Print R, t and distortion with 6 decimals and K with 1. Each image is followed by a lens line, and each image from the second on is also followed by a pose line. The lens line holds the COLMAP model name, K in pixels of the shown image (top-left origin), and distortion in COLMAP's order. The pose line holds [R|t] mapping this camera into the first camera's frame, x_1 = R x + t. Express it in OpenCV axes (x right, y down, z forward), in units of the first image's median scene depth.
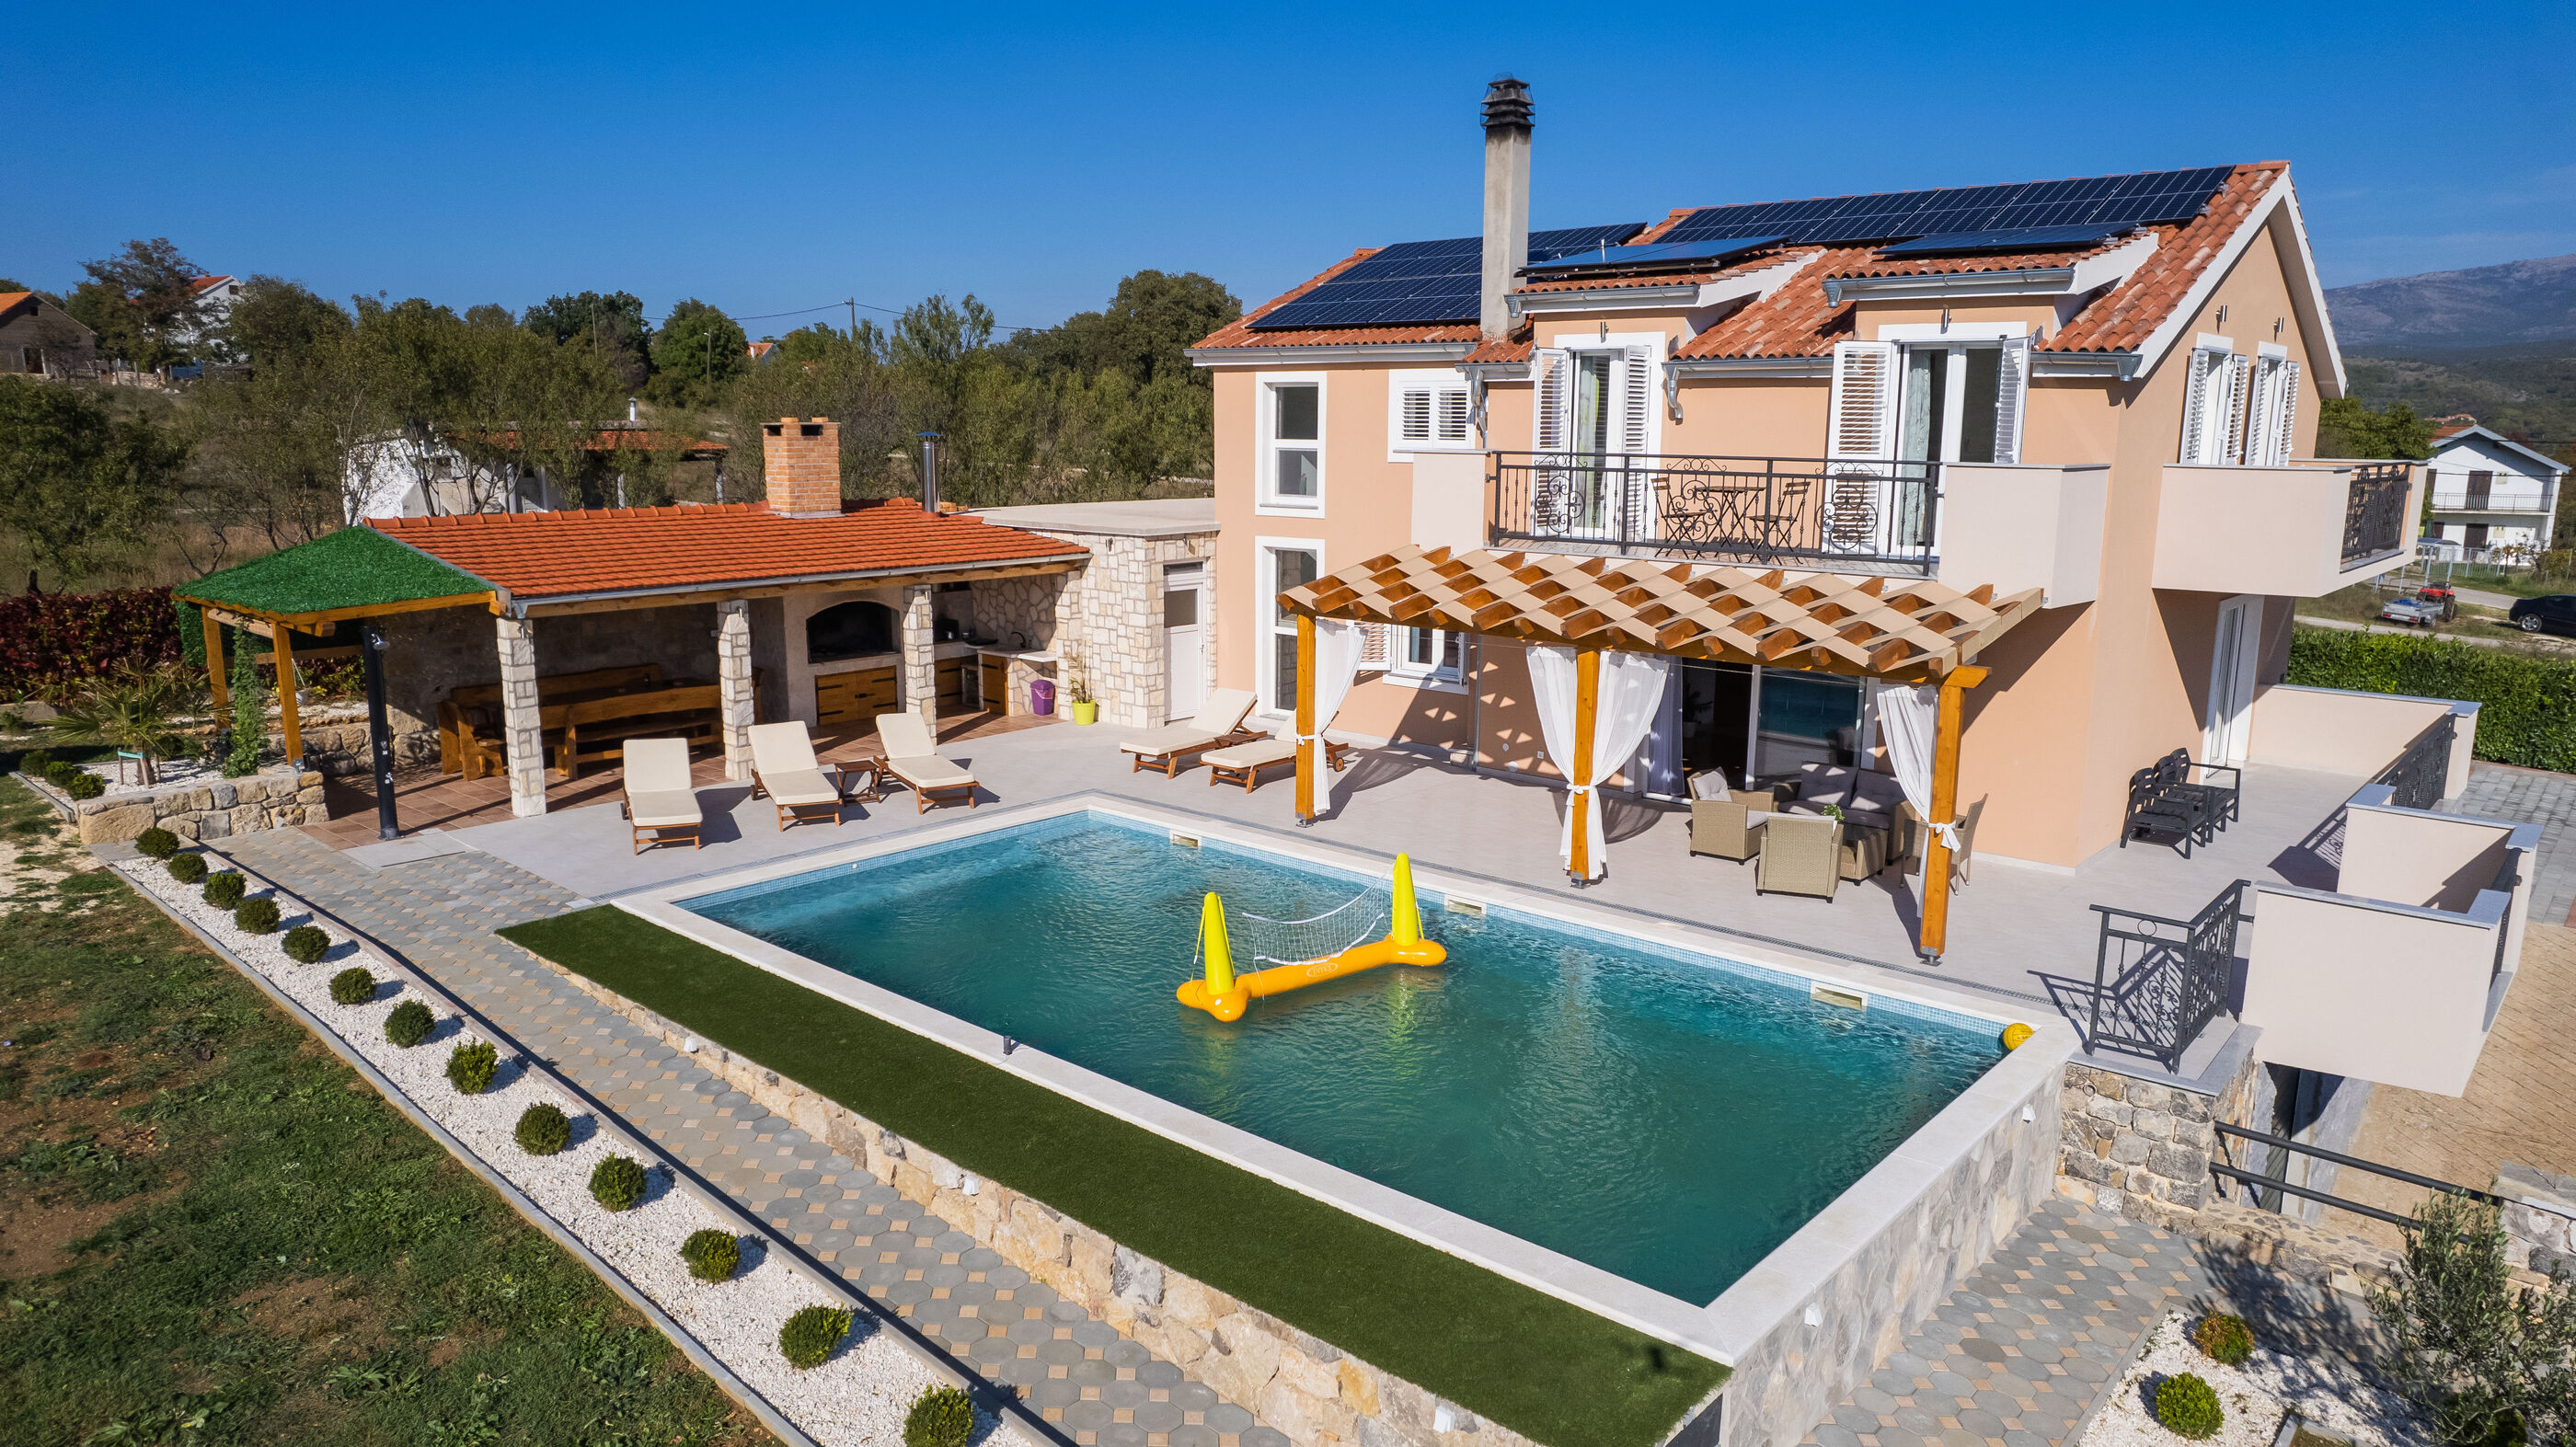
lens RADIAL K [[1642.7, 0, 1295.8], [0, 1642.7, 754.7], [0, 0, 1]] dist [-0.071622, 0.062466]
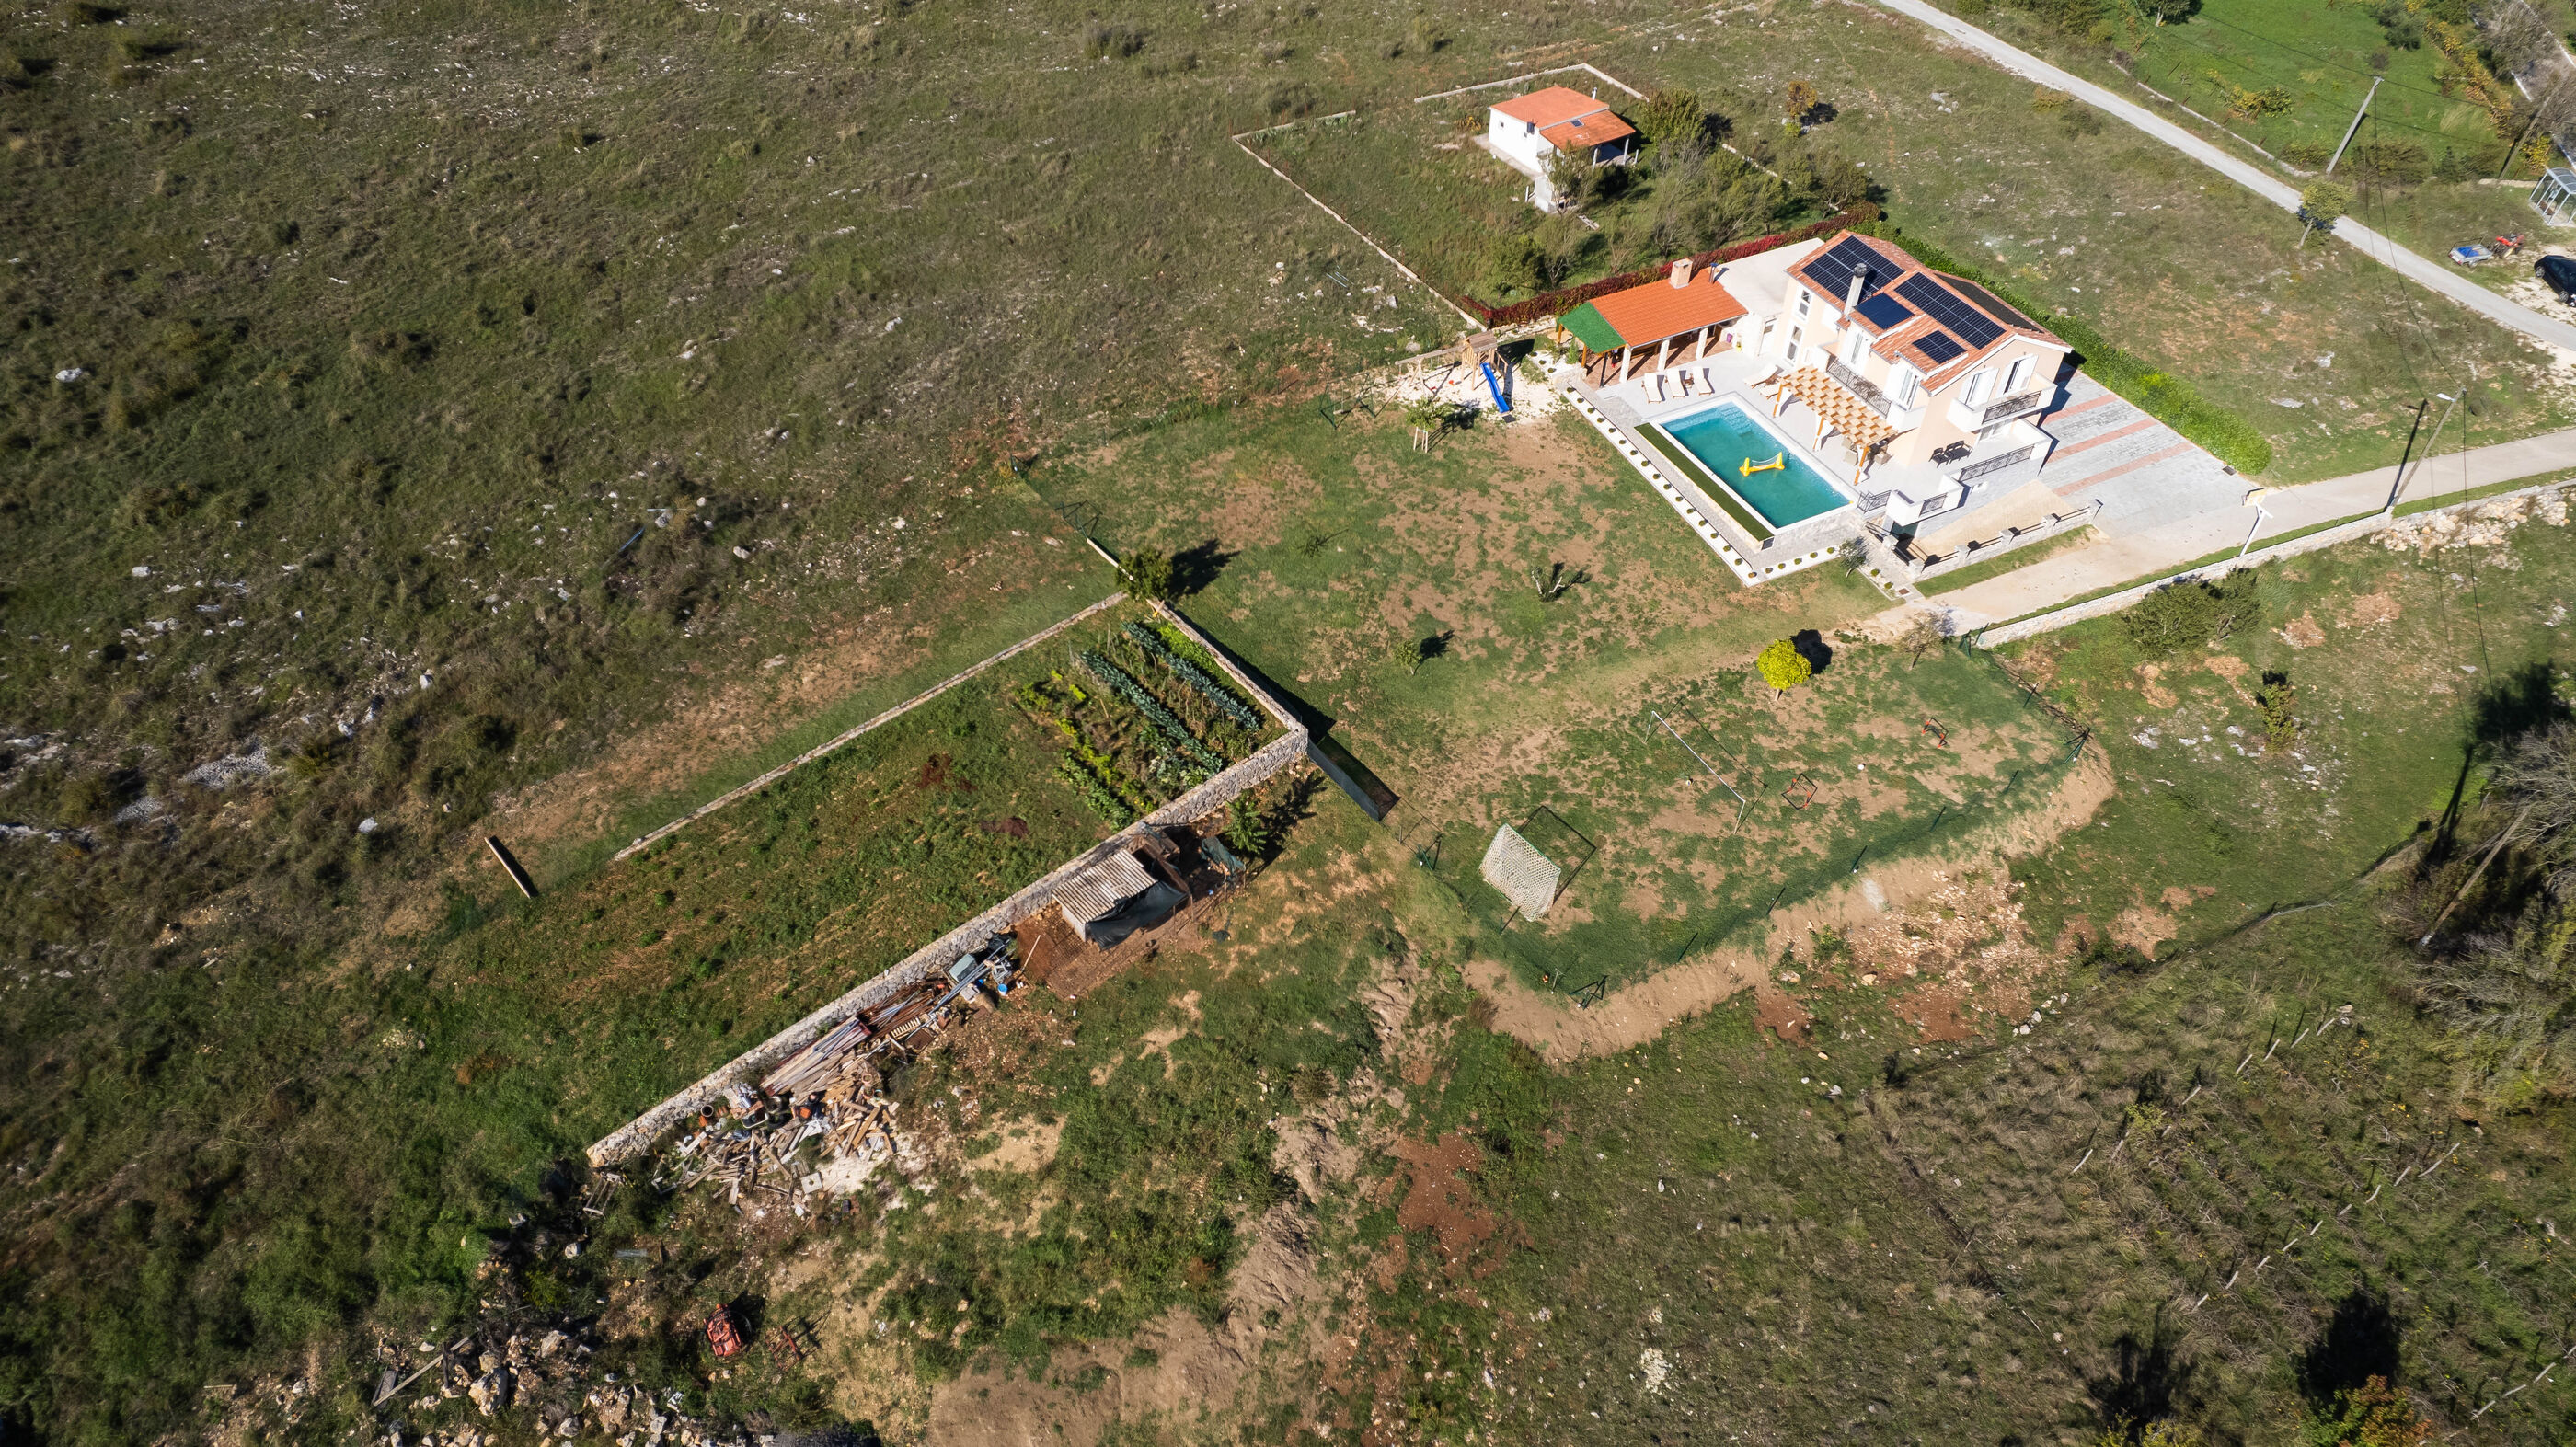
lens RADIAL K [[1642.7, 0, 1295.8], [0, 1642.7, 754.7], [0, 0, 1]] dist [-0.071622, 0.062466]
pose [[0.927817, 0.266086, -0.261446, 0.236509], [-0.070746, 0.813654, 0.577029, -1.976786], [0.366266, -0.516881, 0.773746, -4.119435]]
